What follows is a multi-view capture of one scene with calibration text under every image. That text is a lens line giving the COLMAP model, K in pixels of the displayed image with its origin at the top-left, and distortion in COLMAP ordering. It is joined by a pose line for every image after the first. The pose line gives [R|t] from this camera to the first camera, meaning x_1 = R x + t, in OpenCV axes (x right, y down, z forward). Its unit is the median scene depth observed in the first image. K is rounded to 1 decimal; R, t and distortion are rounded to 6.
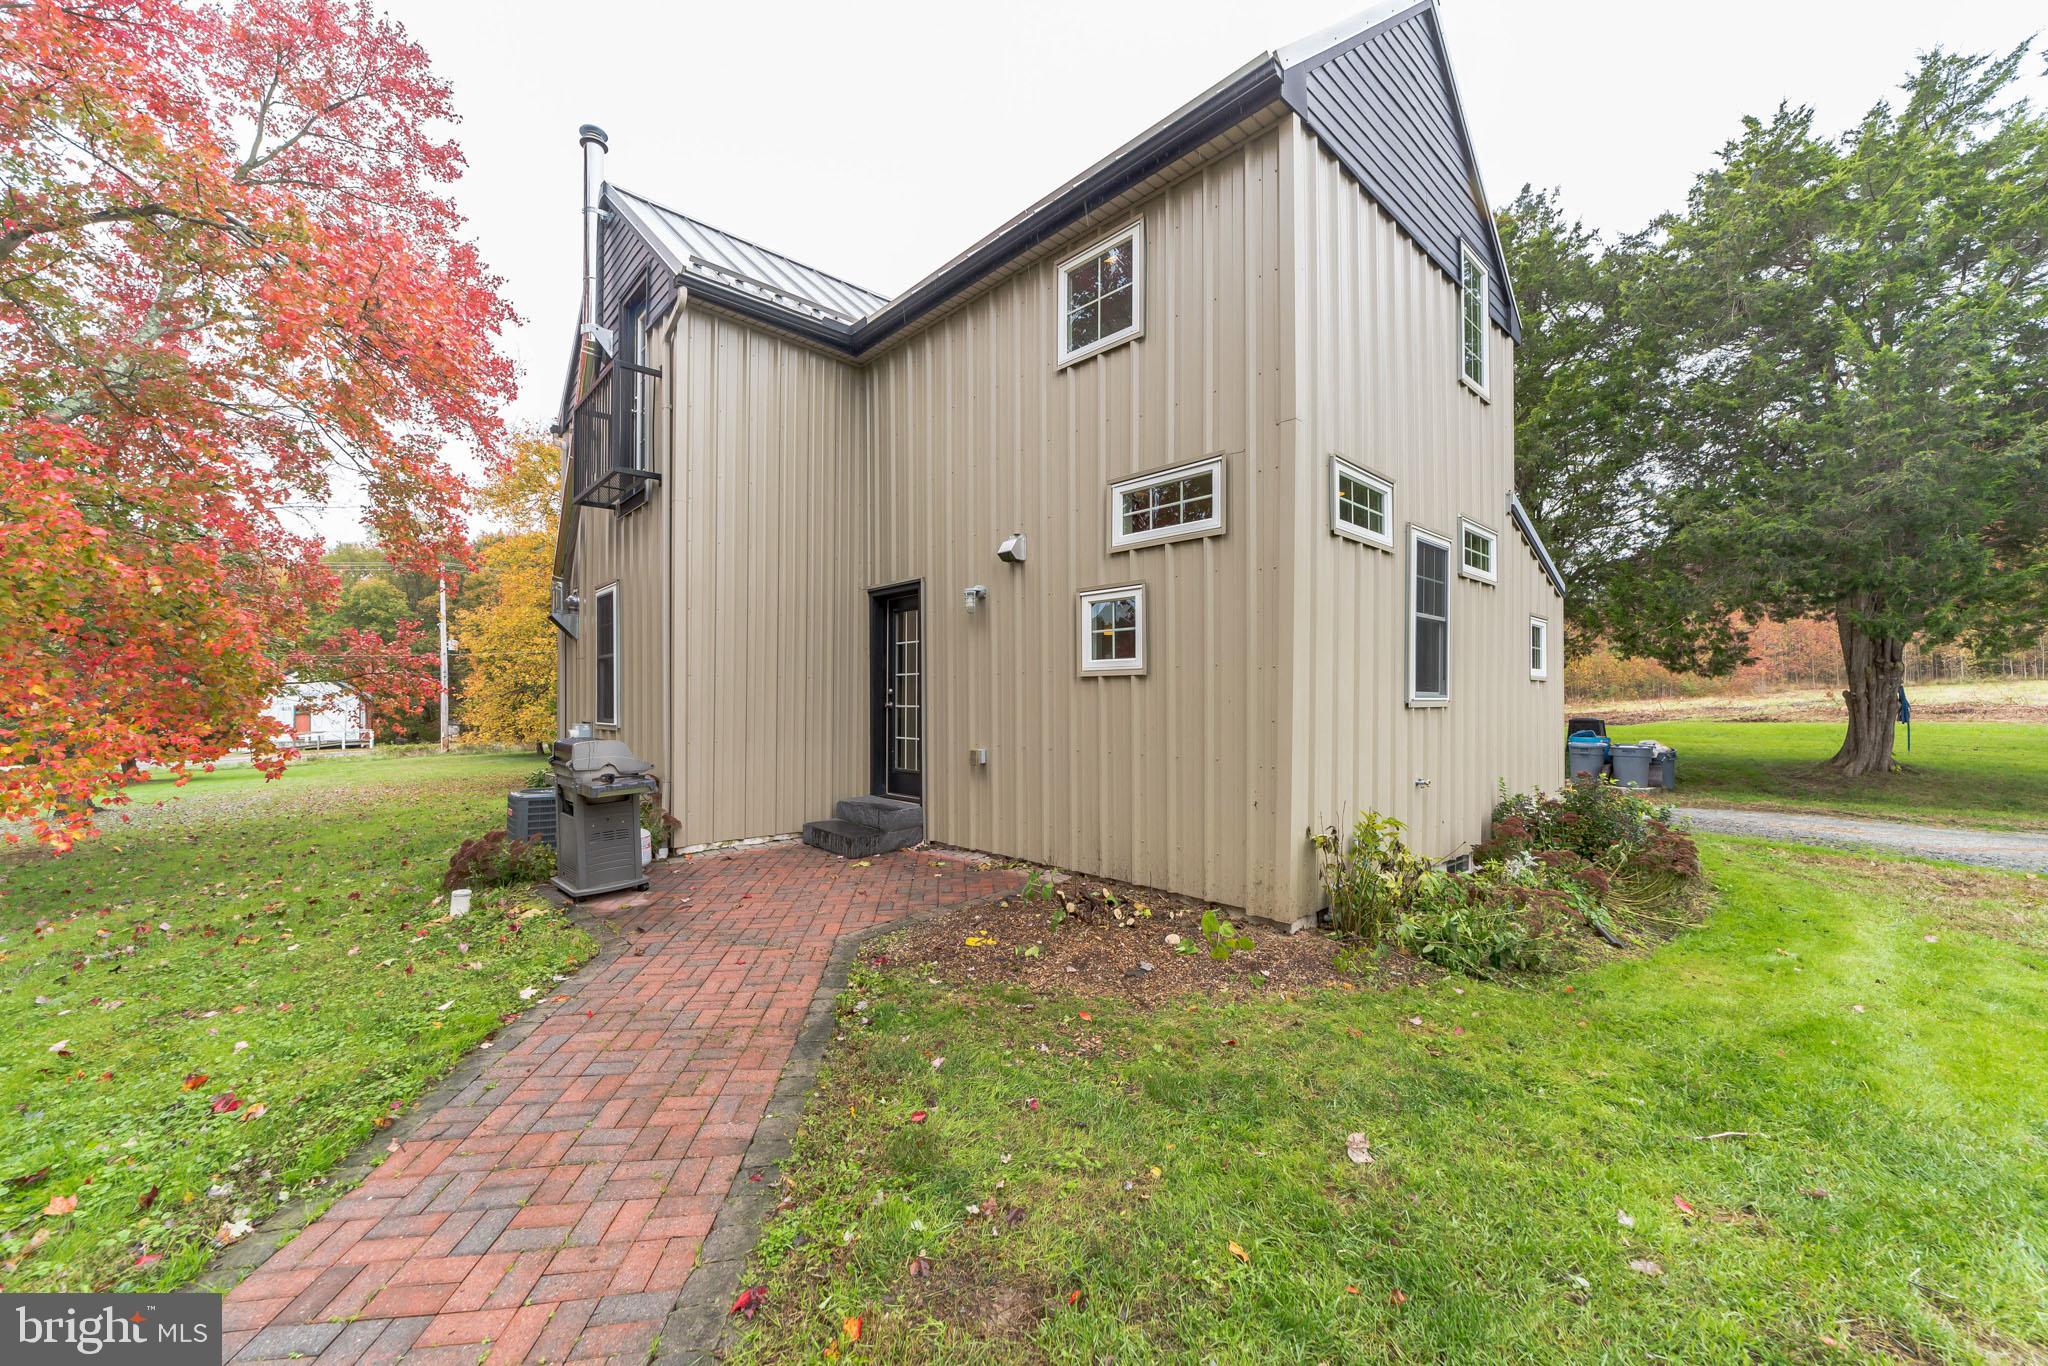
lens RADIAL K [[781.1, 0, 1033.2], [0, 781.1, 695.7], [0, 0, 1]] dist [-0.006368, 0.000412]
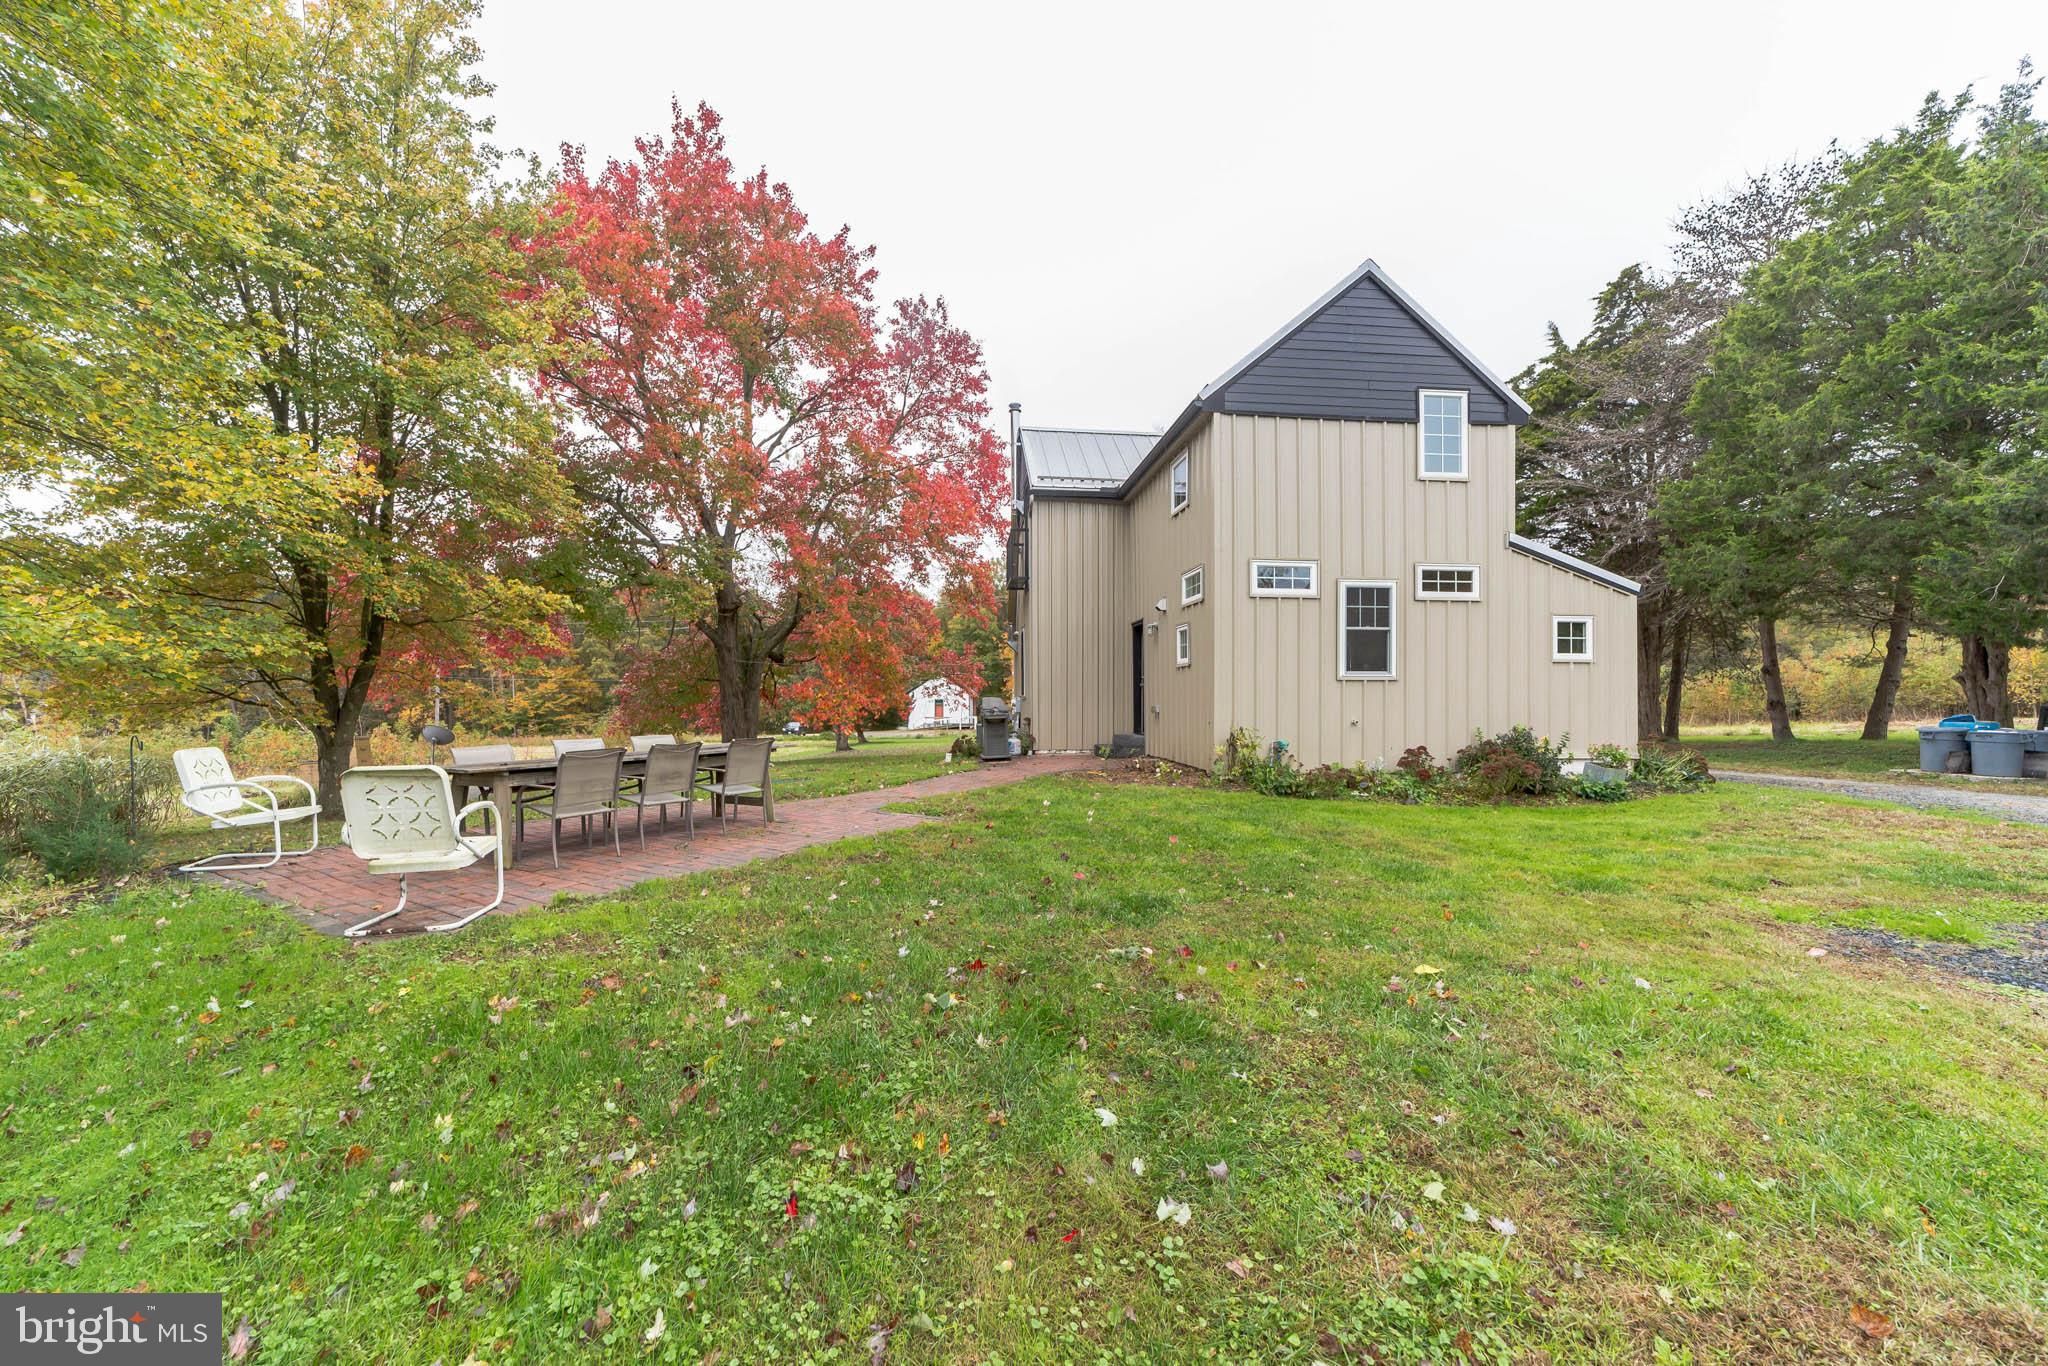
lens RADIAL K [[781.1, 0, 1023.0], [0, 781.1, 687.1], [0, 0, 1]] dist [-0.006368, 0.000412]
pose [[0.795925, -0.006944, -0.605355, 0.723988], [0.001627, 0.999955, -0.009330, 0.034998], [0.605393, 0.006441, 0.795901, -0.649093]]
